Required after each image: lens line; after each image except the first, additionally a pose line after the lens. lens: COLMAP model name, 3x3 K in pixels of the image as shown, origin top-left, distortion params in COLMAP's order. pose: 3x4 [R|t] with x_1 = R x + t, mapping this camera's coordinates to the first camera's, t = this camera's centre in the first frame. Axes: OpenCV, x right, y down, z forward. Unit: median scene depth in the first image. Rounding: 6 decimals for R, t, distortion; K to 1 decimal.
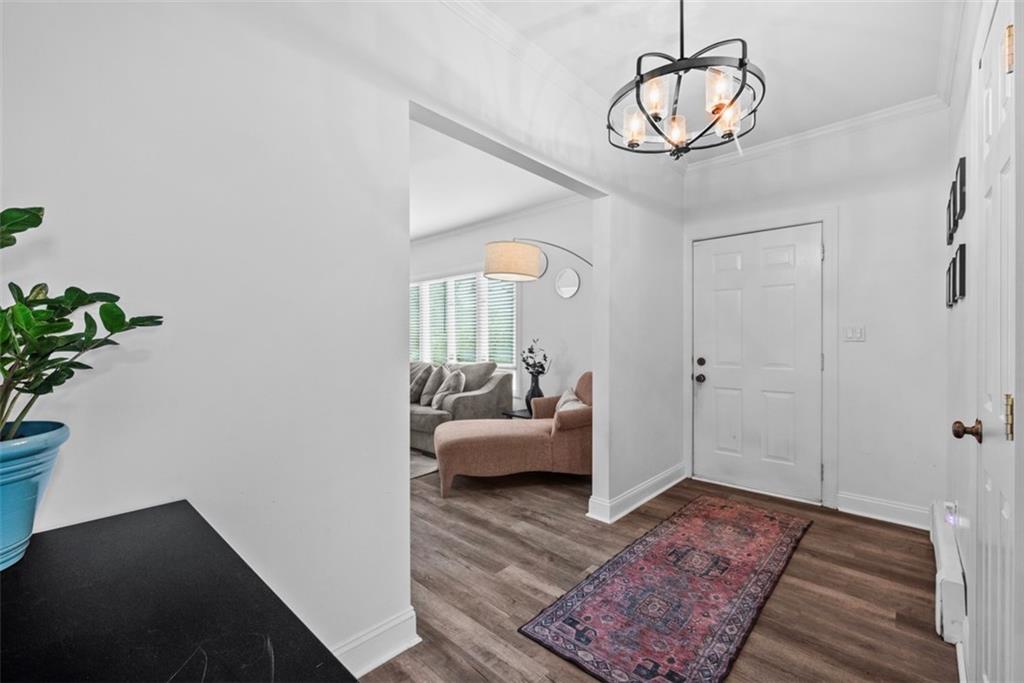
lens RADIAL K [[423.0, 0, 512.8], [0, 423.0, 341.2], [0, 0, 1]] dist [0.001409, 0.000097]
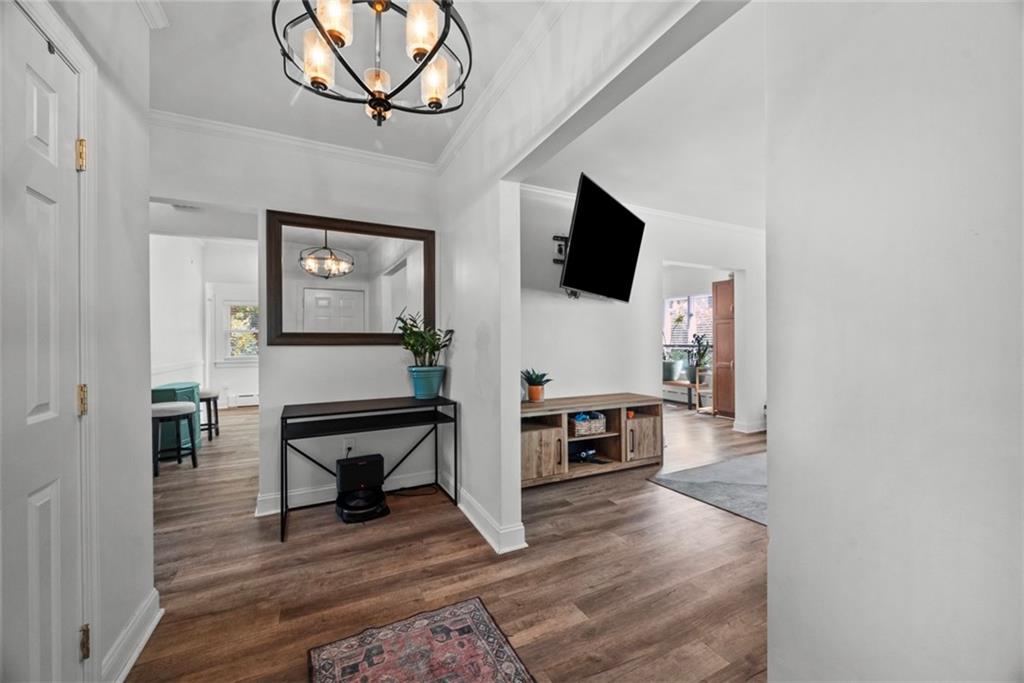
lens RADIAL K [[407.3, 0, 512.7], [0, 407.3, 338.7], [0, 0, 1]] dist [-0.000807, -0.000037]
pose [[-0.351323, 0.000001, -0.936254, 0.797018], [0.004737, 0.999987, -0.001776, -0.005755], [0.936242, -0.005059, -0.351319, 1.171242]]
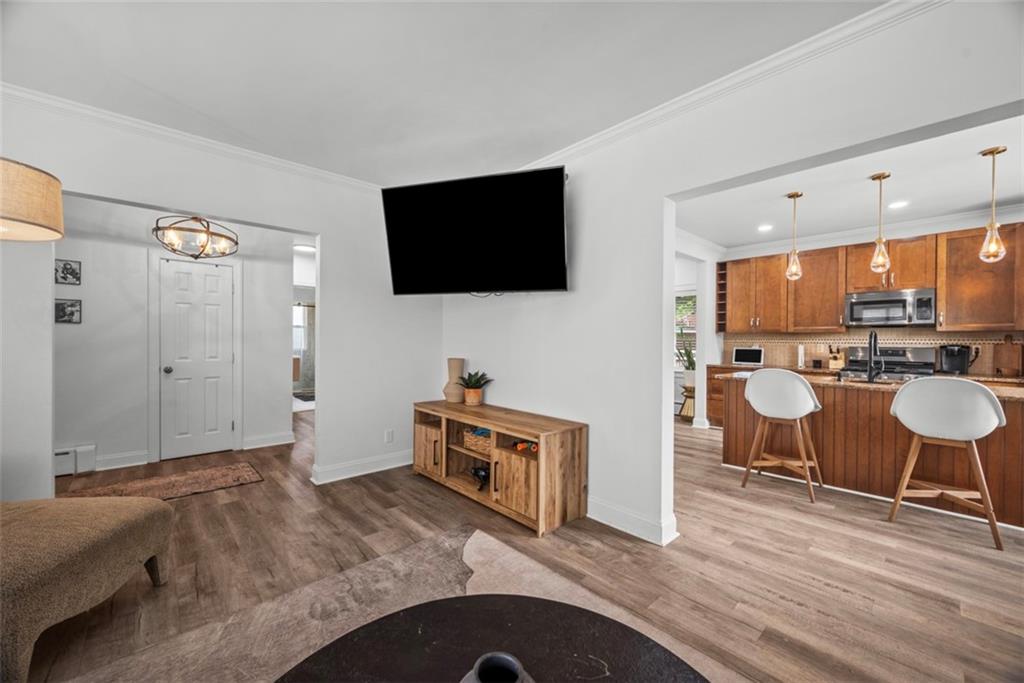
lens RADIAL K [[407.3, 0, 512.0], [0, 407.3, 340.3], [0, 0, 1]] dist [-0.000807, -0.000037]
pose [[-0.995844, -0.001475, 0.091068, -1.113197], [-0.000728, 0.999966, 0.008241, -0.024226], [-0.091077, 0.008141, -0.995811, 2.304737]]
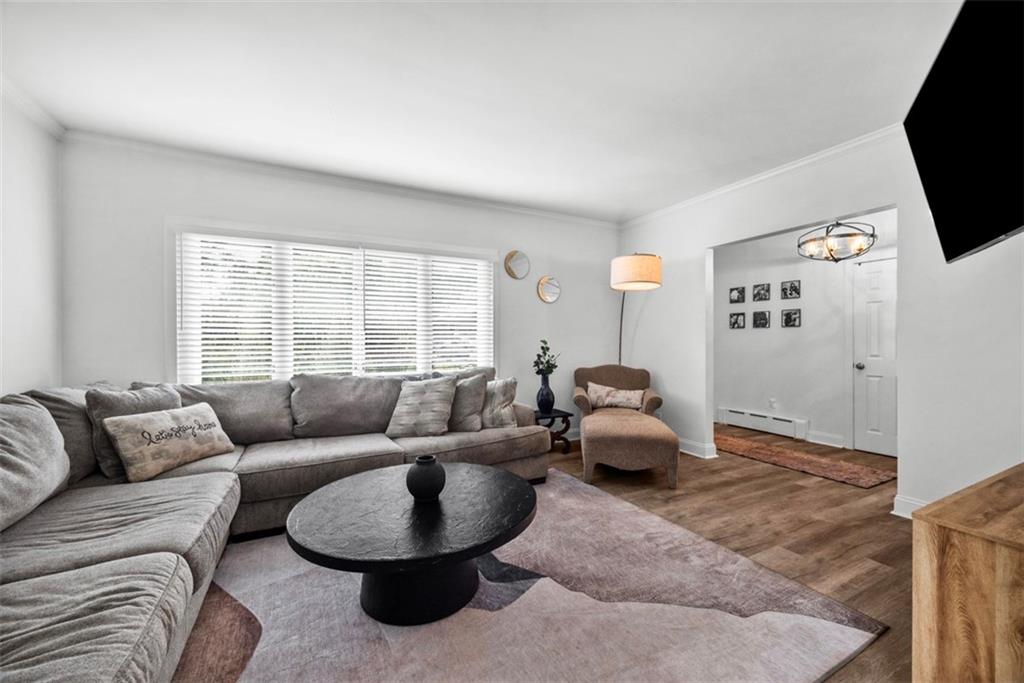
lens RADIAL K [[407.3, 0, 515.0], [0, 407.3, 344.8], [0, 0, 1]] dist [-0.000807, -0.000037]
pose [[0.343444, -0.005109, 0.939159, -1.824351], [0.005556, 0.999979, 0.003408, 0.005689], [-0.939157, 0.004047, 0.343465, 1.489982]]
